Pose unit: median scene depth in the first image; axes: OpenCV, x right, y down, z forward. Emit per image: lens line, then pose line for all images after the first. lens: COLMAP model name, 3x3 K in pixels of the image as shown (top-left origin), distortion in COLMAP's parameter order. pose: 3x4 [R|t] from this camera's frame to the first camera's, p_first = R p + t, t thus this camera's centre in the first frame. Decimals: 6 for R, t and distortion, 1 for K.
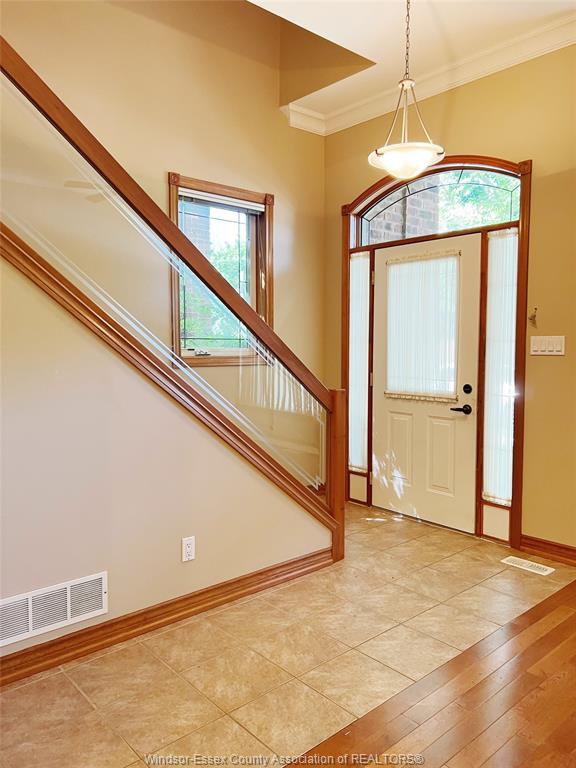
lens RADIAL K [[574.1, 0, 287.4], [0, 574.1, 382.3], [0, 0, 1]] dist [-0.000442, -0.005369]
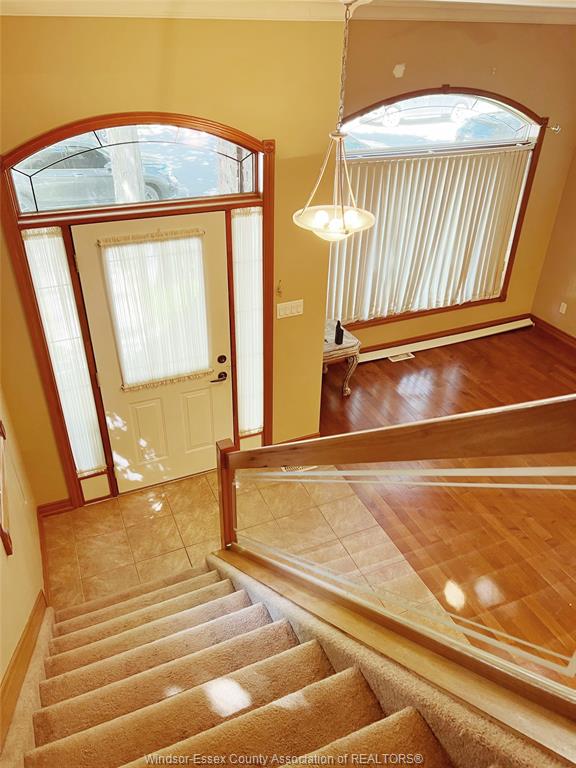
lens RADIAL K [[574.1, 0, 287.9], [0, 574.1, 383.2], [0, 0, 1]] dist [-0.000442, -0.005369]
pose [[0.279821, -0.510275, 0.813216, -0.526832], [0.036015, 0.852037, 0.522241, -0.495550], [-0.959376, -0.116846, 0.256795, 0.615021]]
